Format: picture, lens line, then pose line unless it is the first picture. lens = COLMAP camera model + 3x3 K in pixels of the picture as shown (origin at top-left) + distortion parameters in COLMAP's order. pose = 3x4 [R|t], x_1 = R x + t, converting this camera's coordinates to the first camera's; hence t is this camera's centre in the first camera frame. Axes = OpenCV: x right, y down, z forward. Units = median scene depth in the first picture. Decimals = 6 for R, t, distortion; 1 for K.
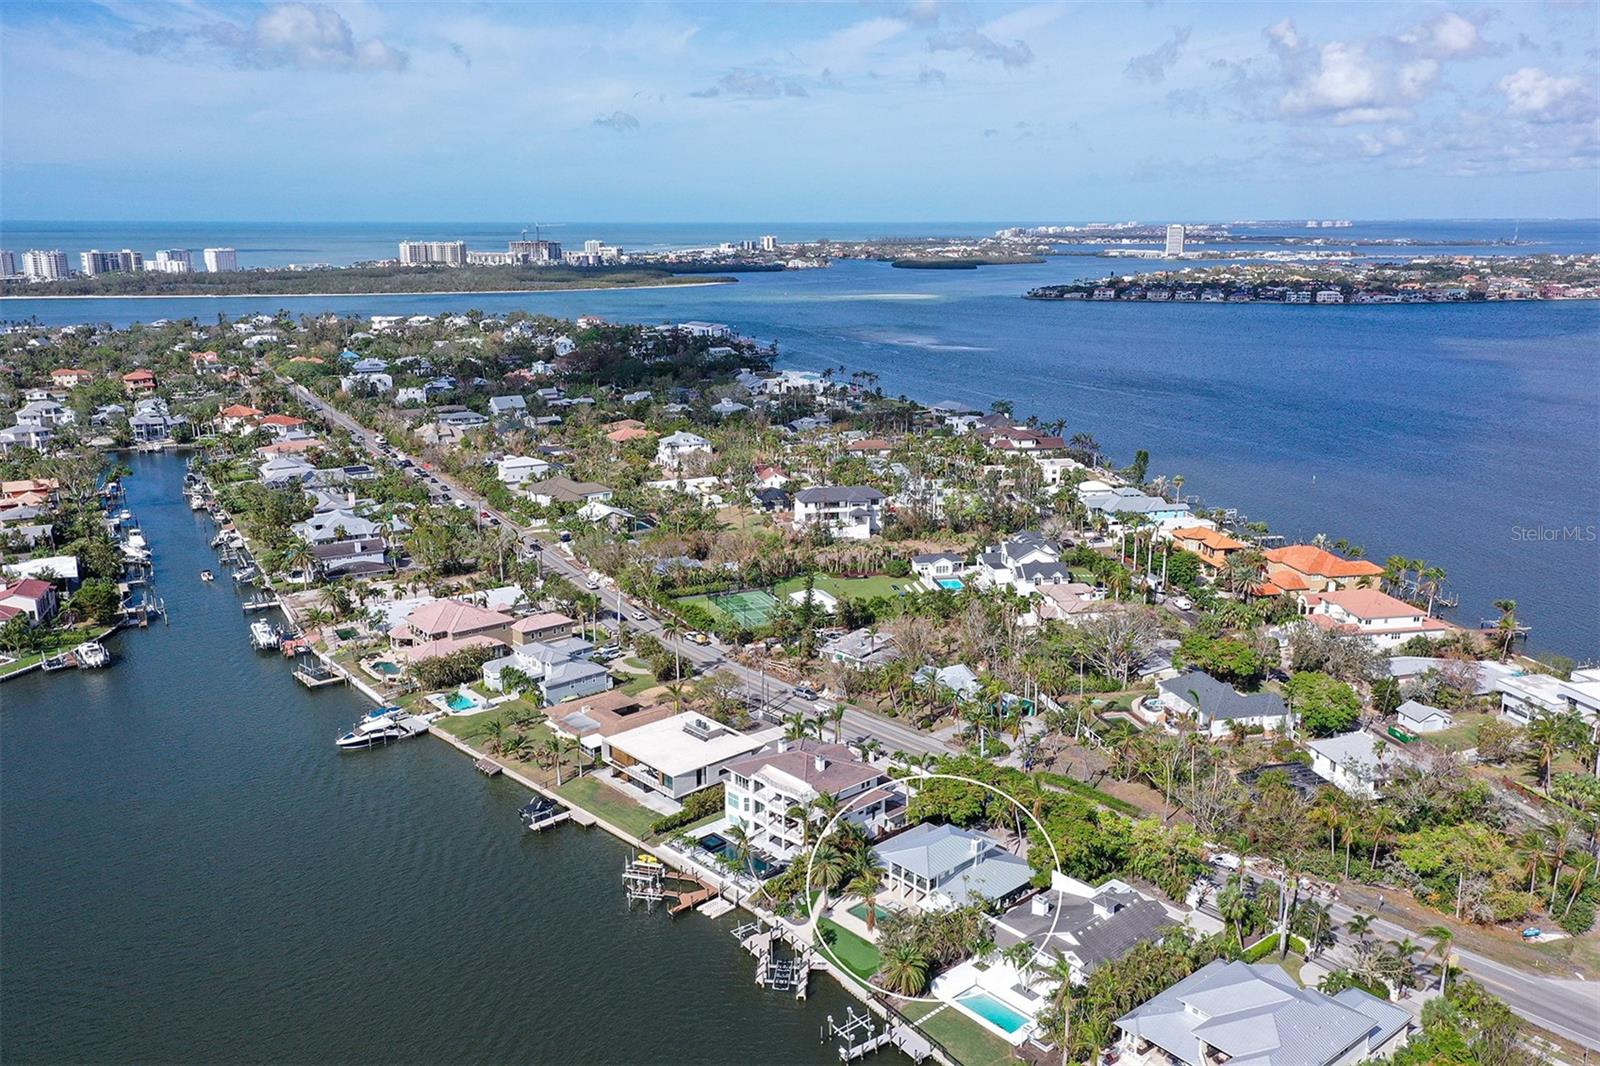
lens RADIAL K [[1266.9, 0, 798.6], [0, 1266.9, 538.0], [0, 0, 1]] dist [0.017045, 0.003714]
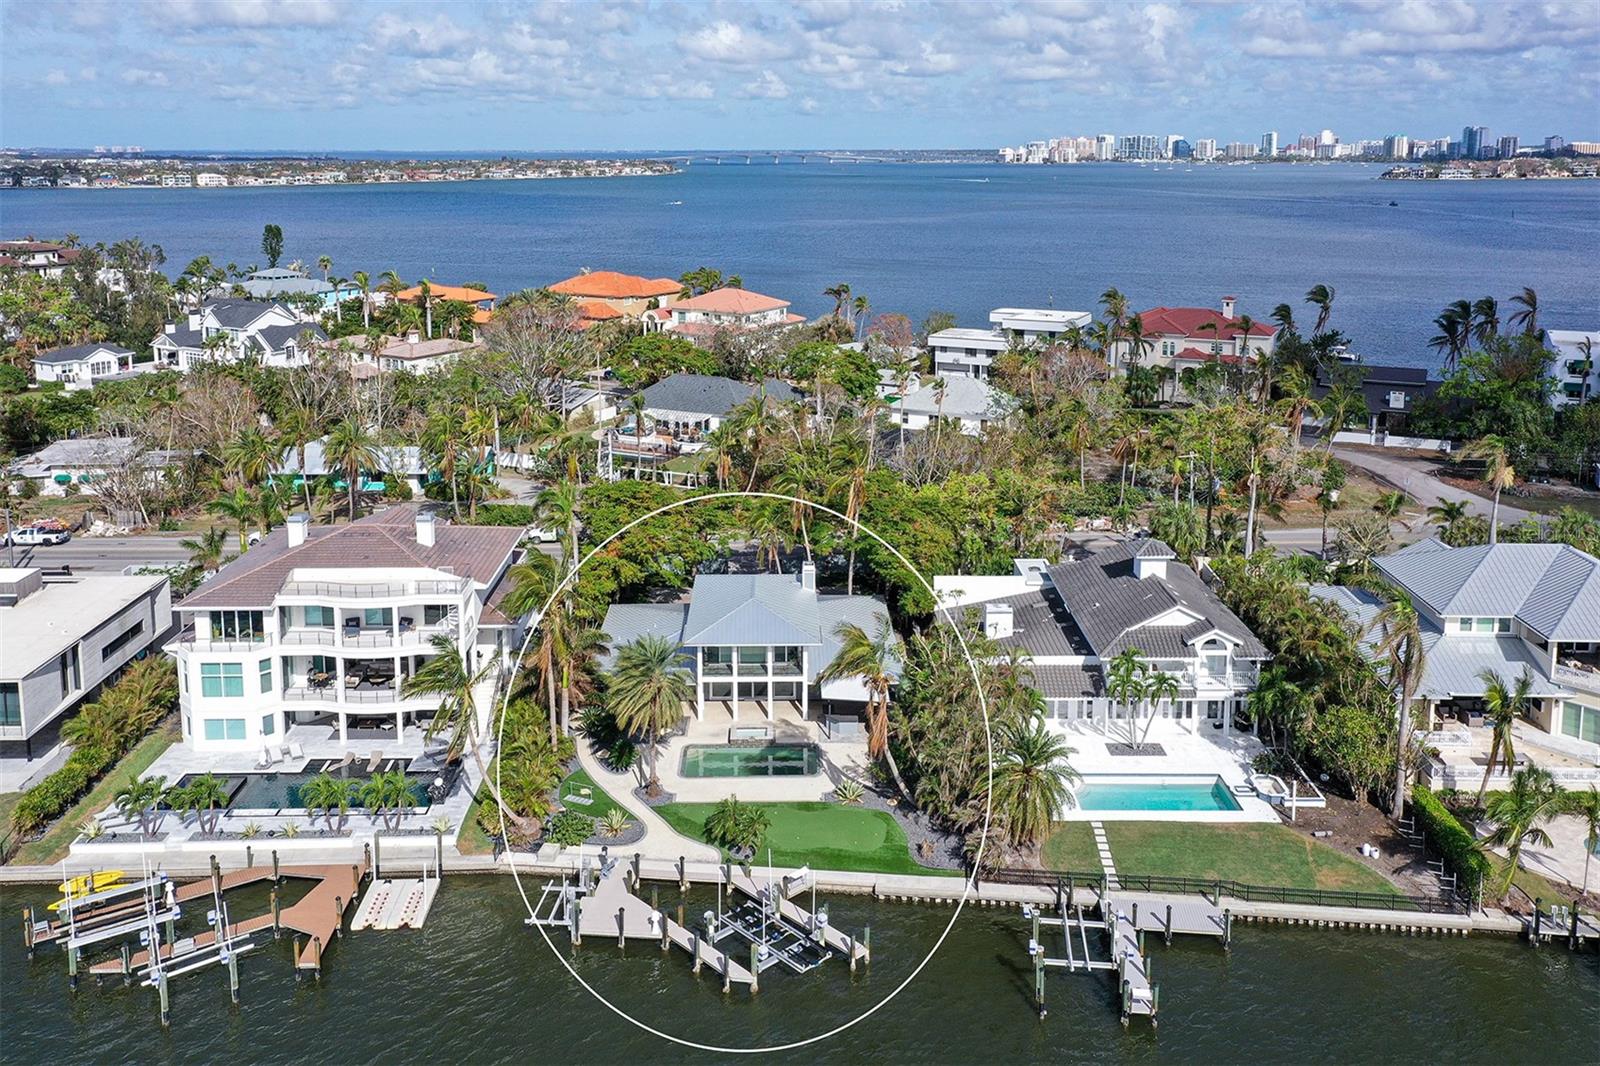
lens RADIAL K [[1266.9, 0, 801.1], [0, 1266.9, 525.4], [0, 0, 1]] dist [0.017045, 0.003714]
pose [[0.654498, -0.209870, 0.726352, -0.065785], [0.176977, 0.976538, 0.122688, 0.044031], [-0.735059, 0.048248, 0.676284, 0.182350]]
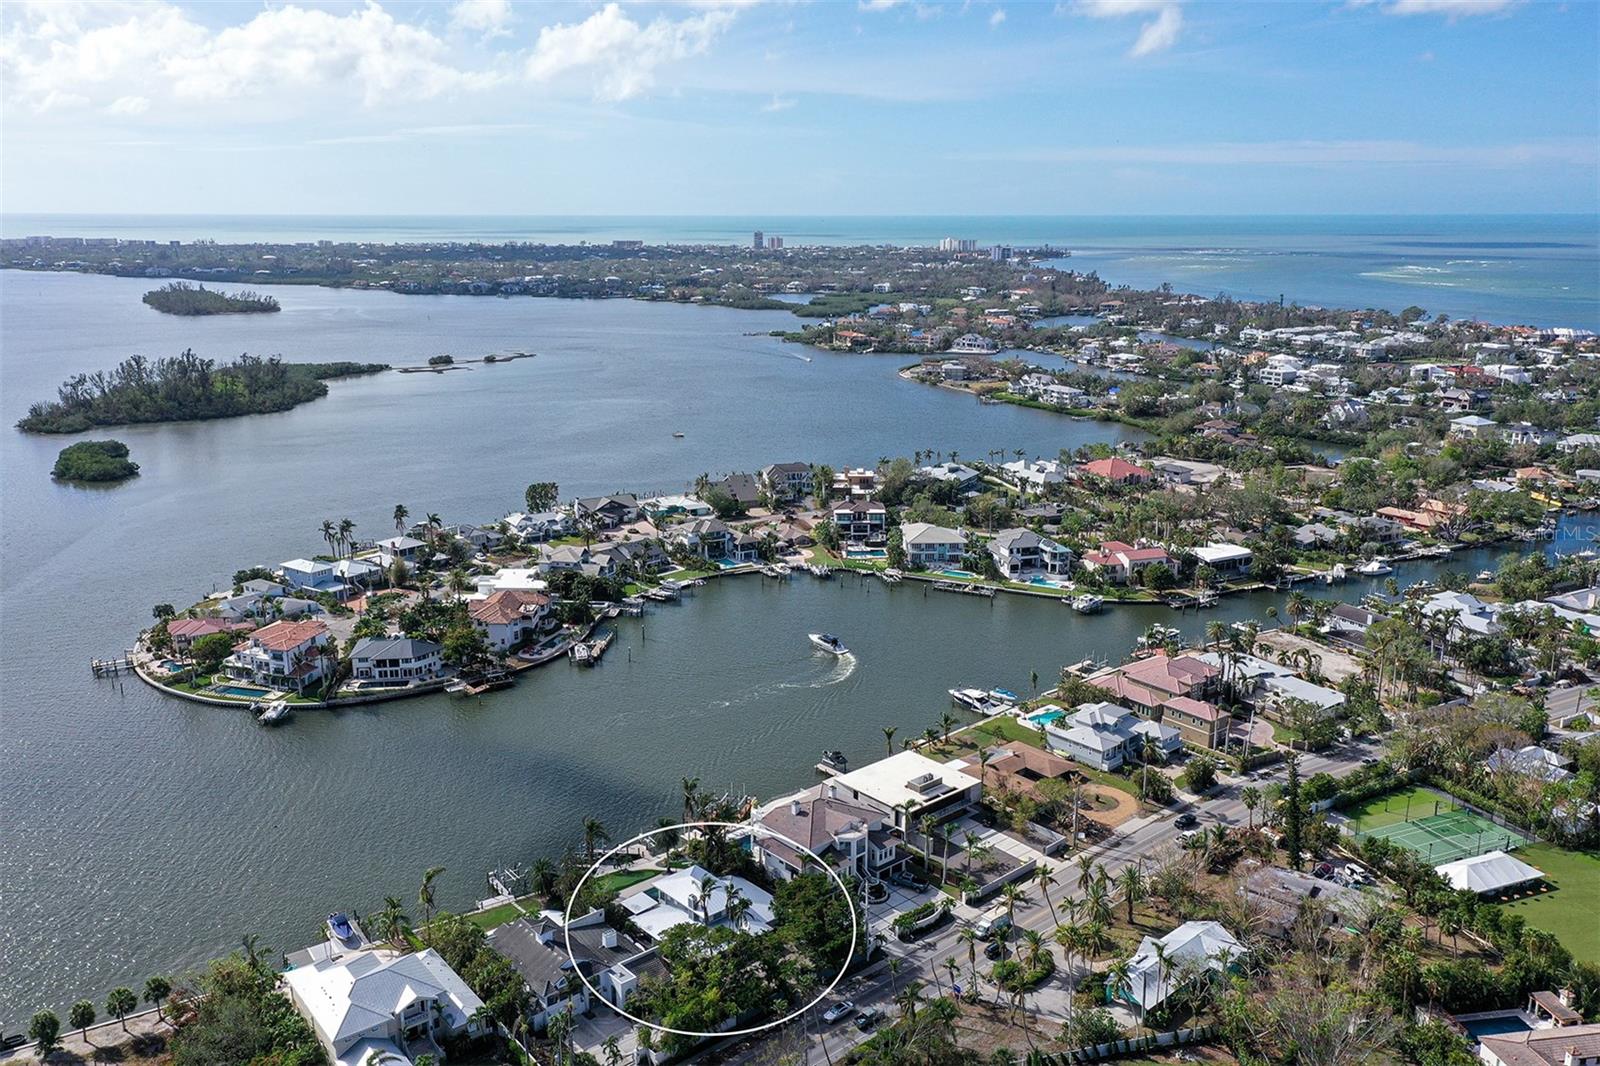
lens RADIAL K [[1266.9, 0, 803.2], [0, 1266.9, 534.4], [0, 0, 1]] dist [0.017045, 0.003714]
pose [[-0.005723, 0.244196, -0.969709, 0.319405], [-0.242957, 0.940329, 0.238232, -0.097757], [0.970020, 0.236961, 0.053948, 0.268711]]
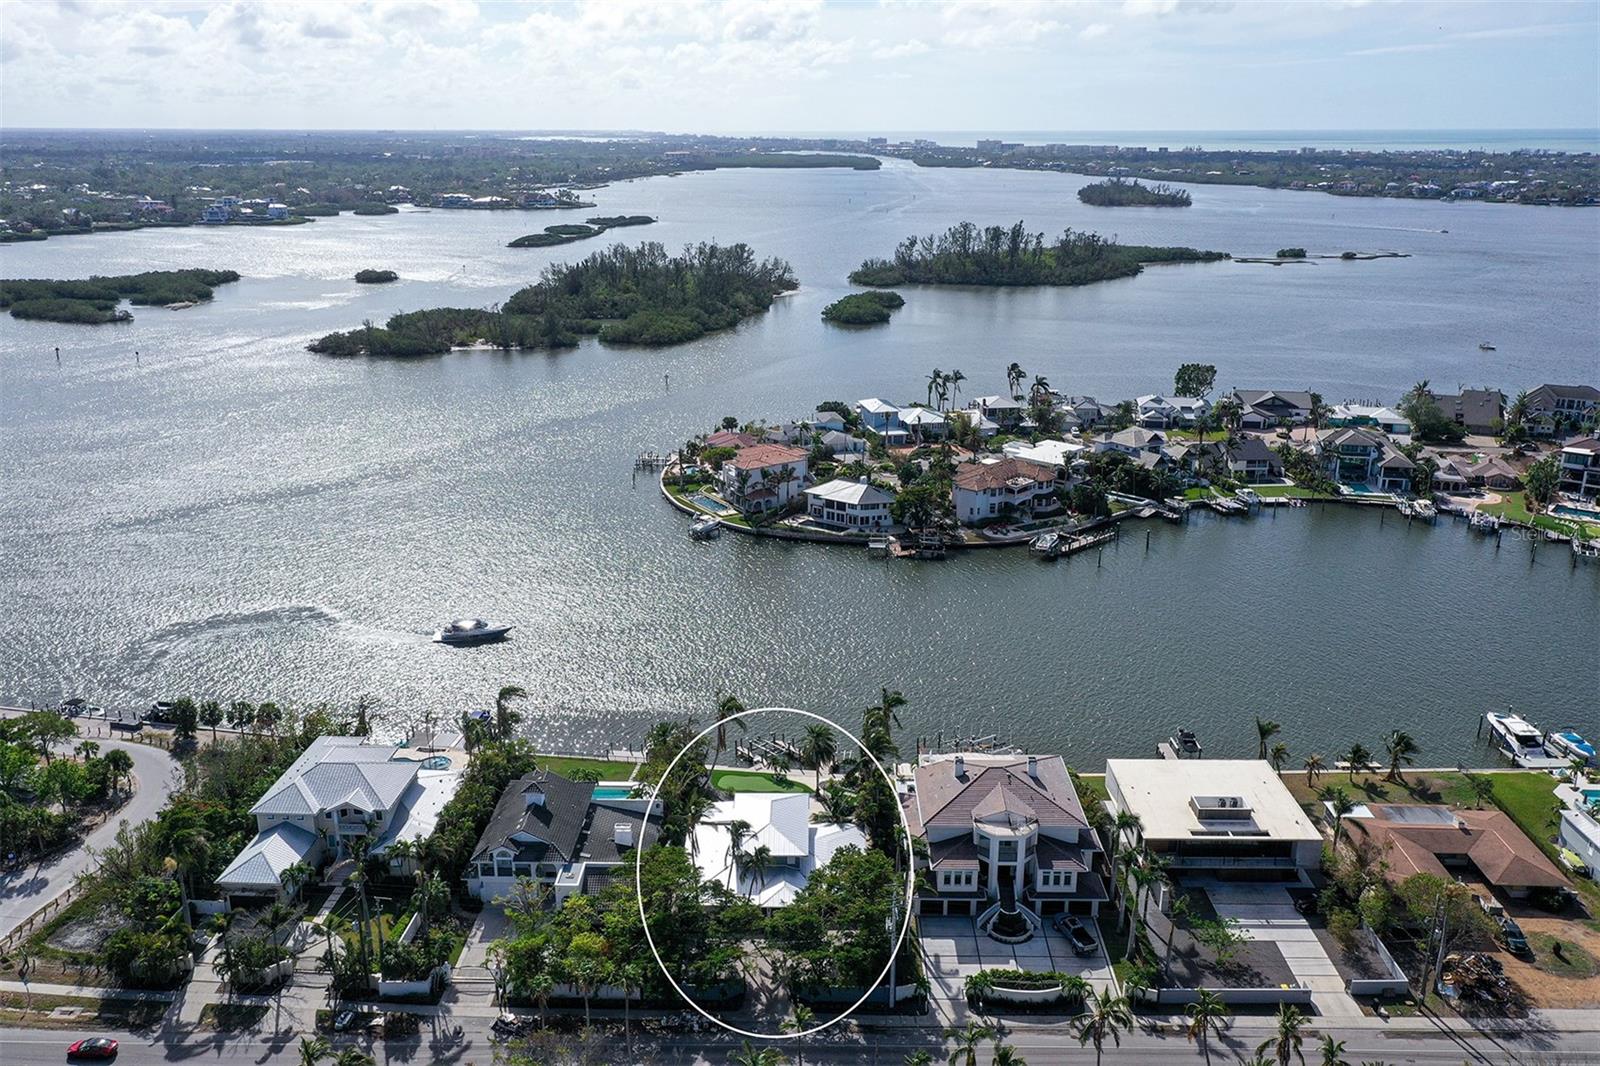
lens RADIAL K [[1266.9, 0, 807.4], [0, 1266.9, 527.6], [0, 0, 1]] dist [0.017045, 0.003714]
pose [[-0.673055, 0.222088, -0.705460, 0.181866], [-0.178520, 0.876862, 0.446368, -0.086398], [0.717724, 0.426369, -0.550529, 0.394005]]
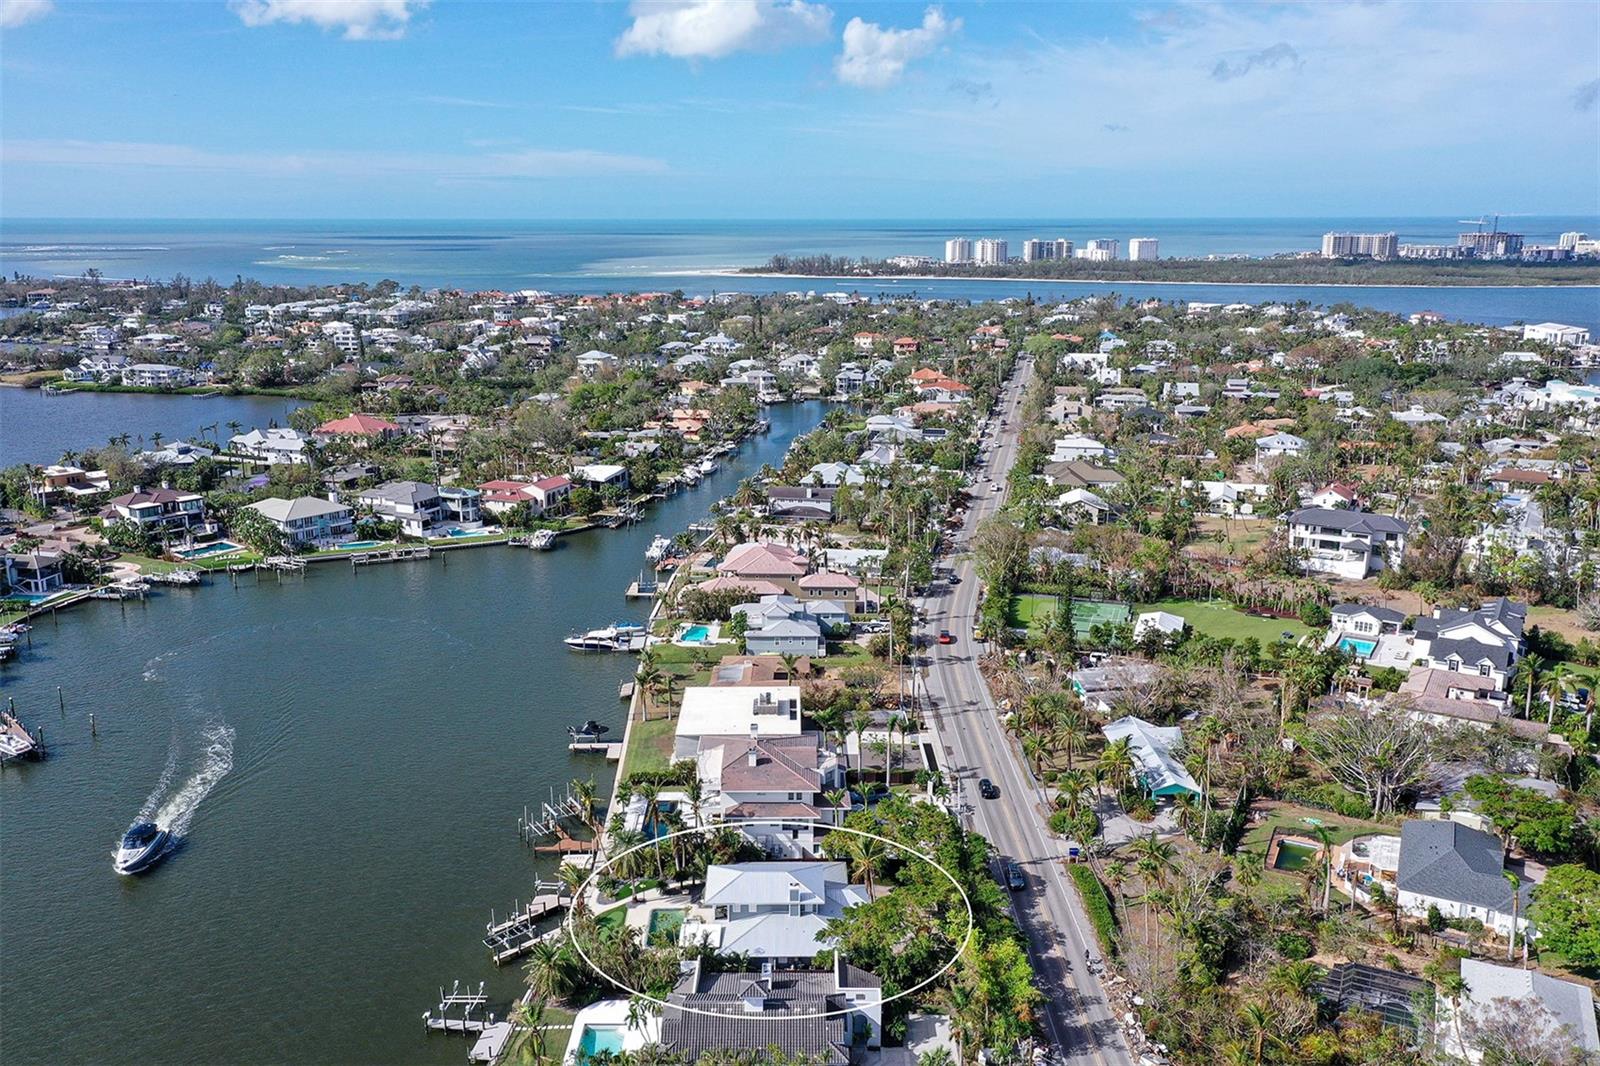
lens RADIAL K [[1266.9, 0, 795.6], [0, 1266.9, 525.5], [0, 0, 1]] dist [0.017045, 0.003714]
pose [[0.747339, 0.156445, -0.645763, 0.179843], [-0.159967, 0.985663, 0.053661, -0.011398], [0.644899, 0.063198, 0.761650, 0.098174]]
